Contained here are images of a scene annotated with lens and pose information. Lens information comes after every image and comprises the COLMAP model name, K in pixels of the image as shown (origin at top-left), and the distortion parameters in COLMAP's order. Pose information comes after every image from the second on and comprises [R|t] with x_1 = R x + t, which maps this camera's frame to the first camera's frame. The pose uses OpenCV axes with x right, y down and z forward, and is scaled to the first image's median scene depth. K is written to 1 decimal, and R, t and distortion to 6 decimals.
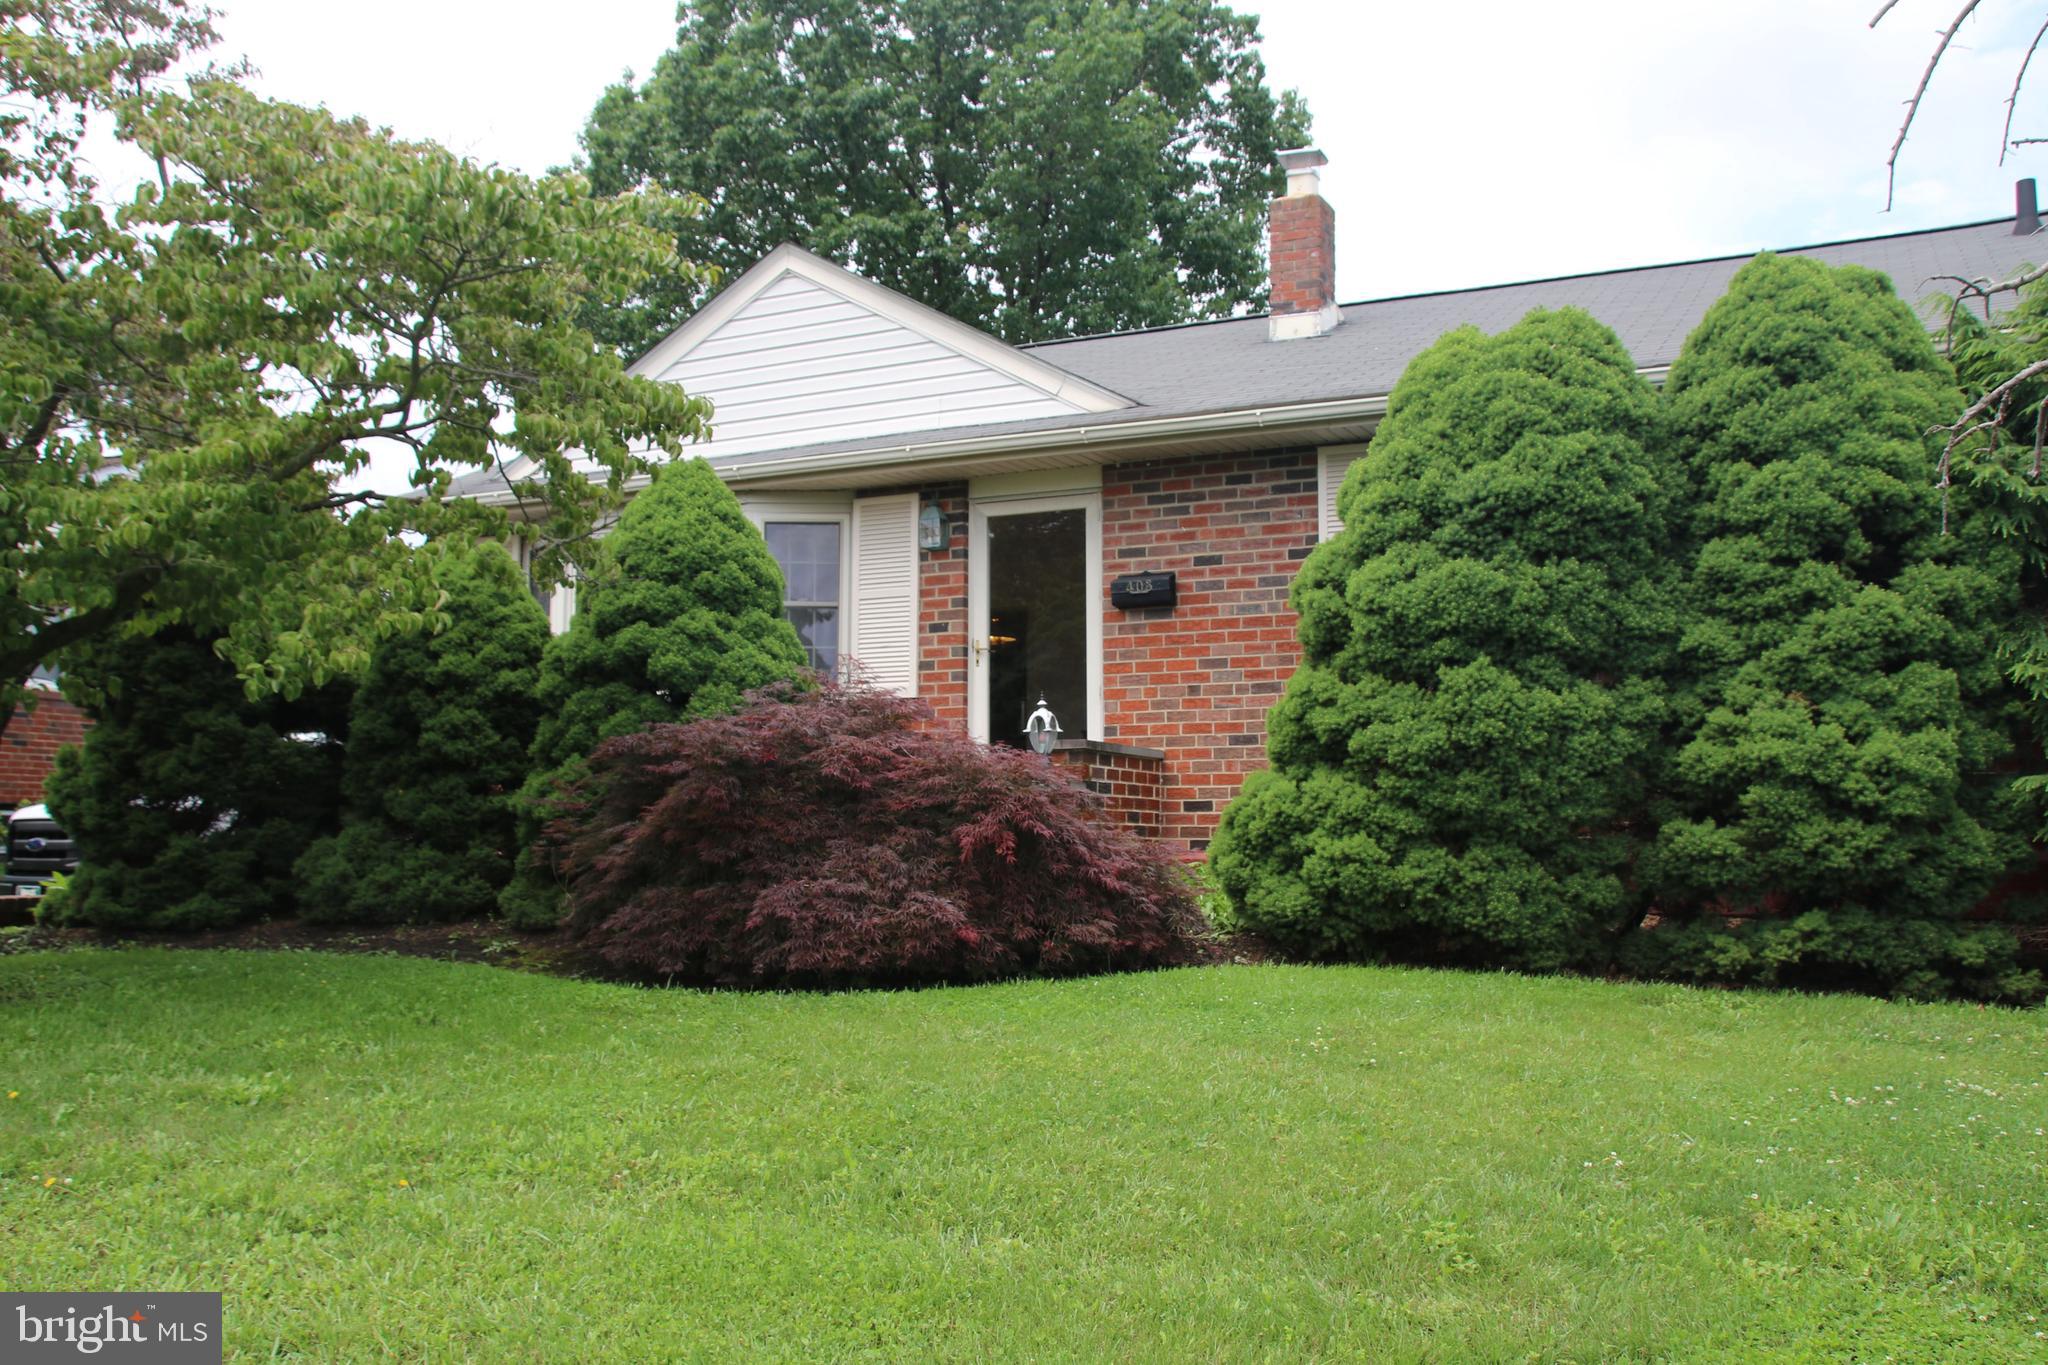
lens RADIAL K [[1700.2, 0, 1025.9], [0, 1700.2, 746.6], [0, 0, 1]] dist [-0.137602, 0.134308]
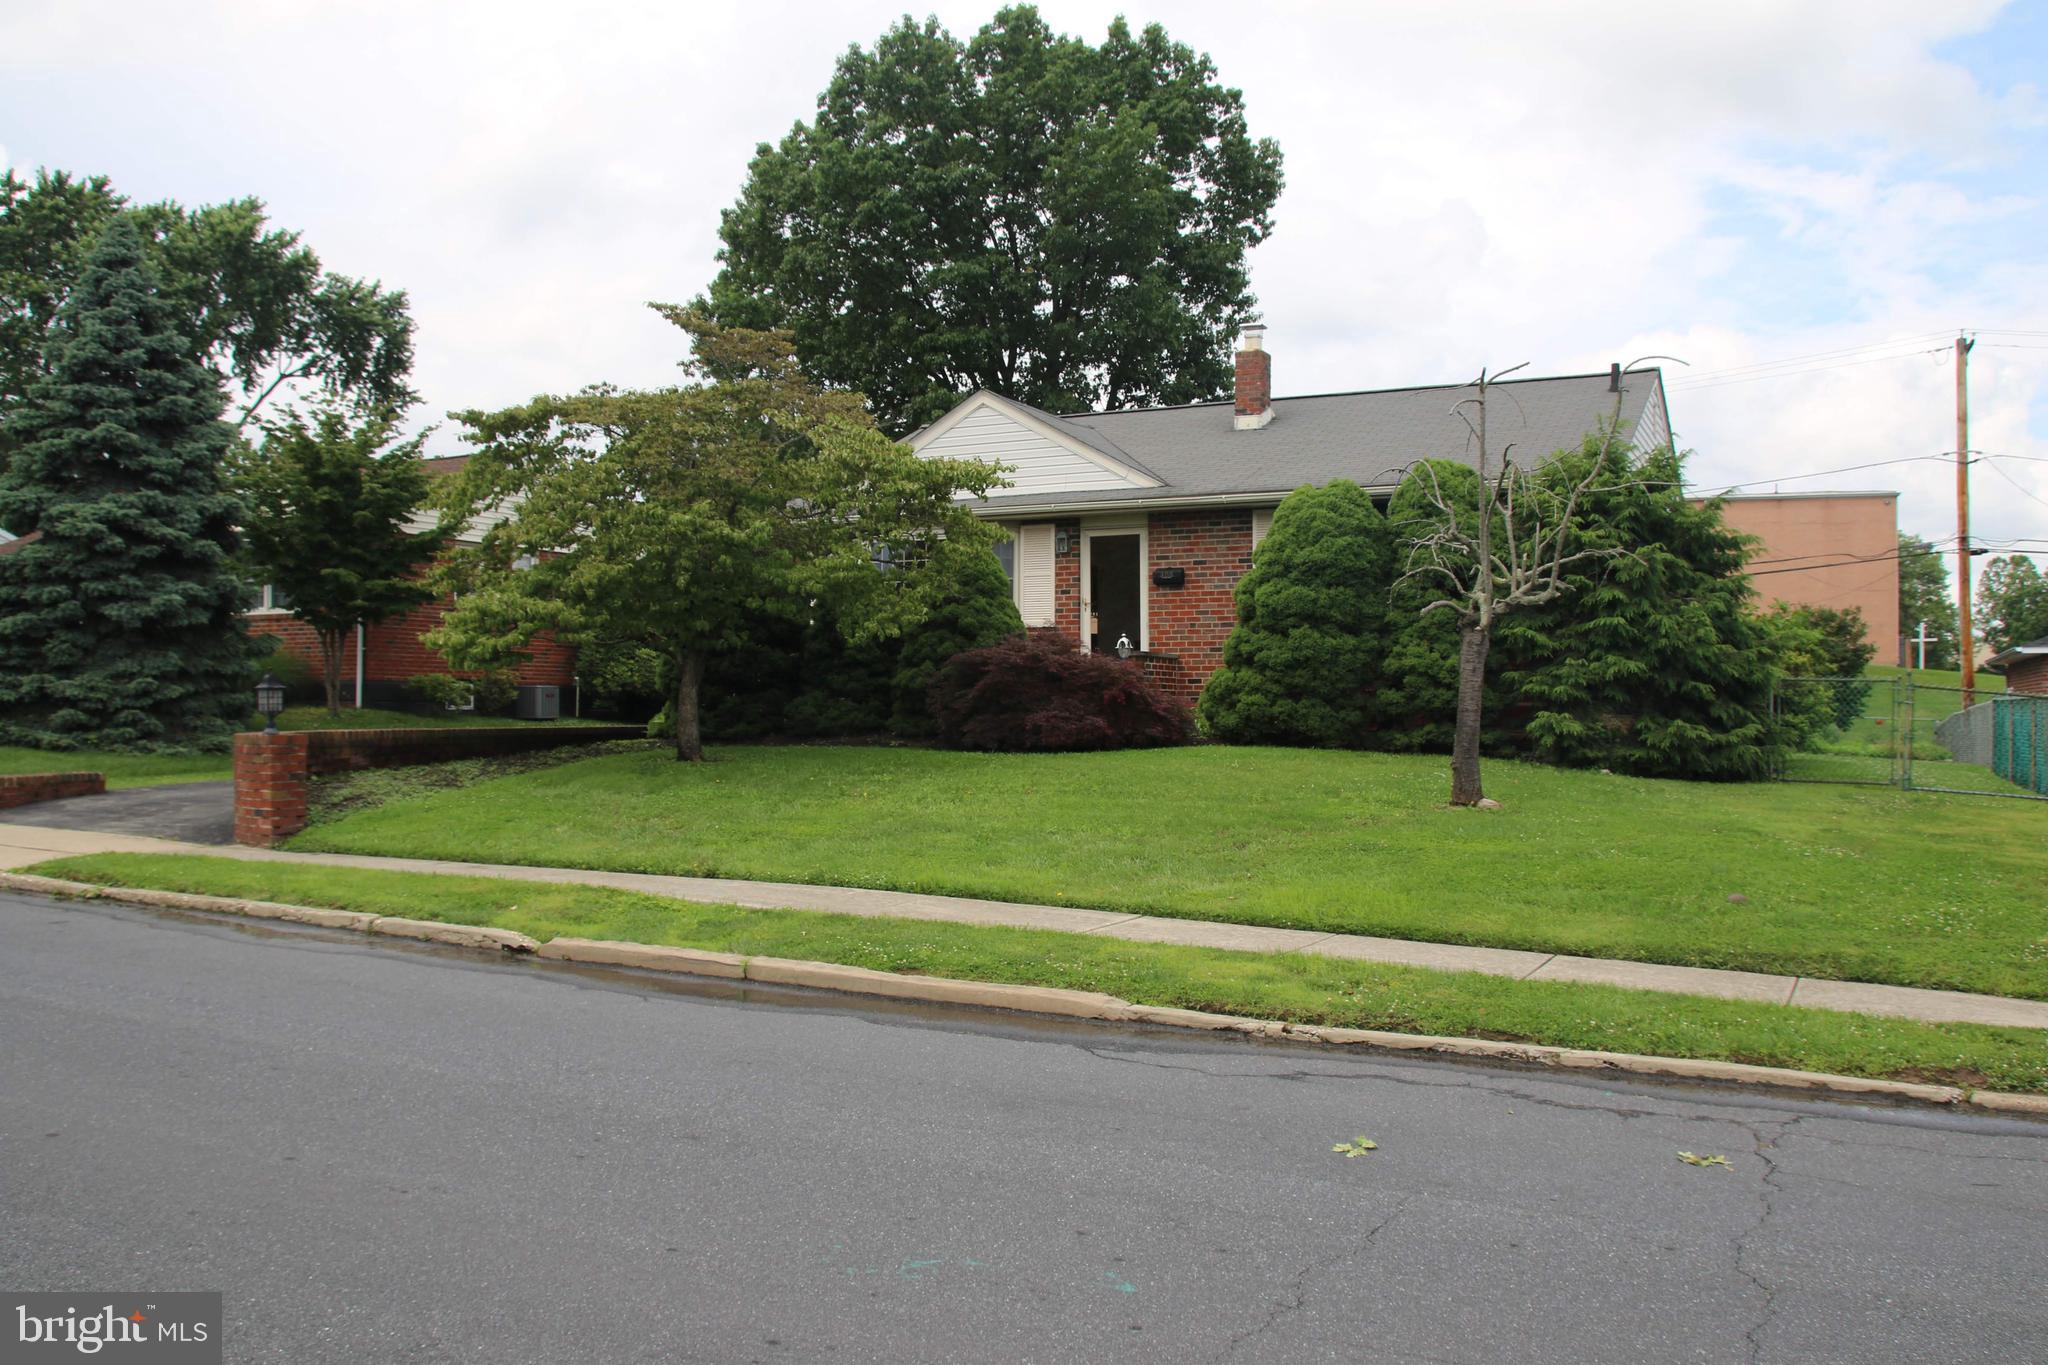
lens RADIAL K [[1700.2, 0, 1021.7], [0, 1700.2, 677.8], [0, 0, 1]] dist [-0.137602, 0.134308]
pose [[0.999999, -0.001159, -0.000909, -0.153115], [0.001194, 0.999247, 0.038780, -0.070705], [0.000863, -0.038782, 0.999247, -1.521739]]
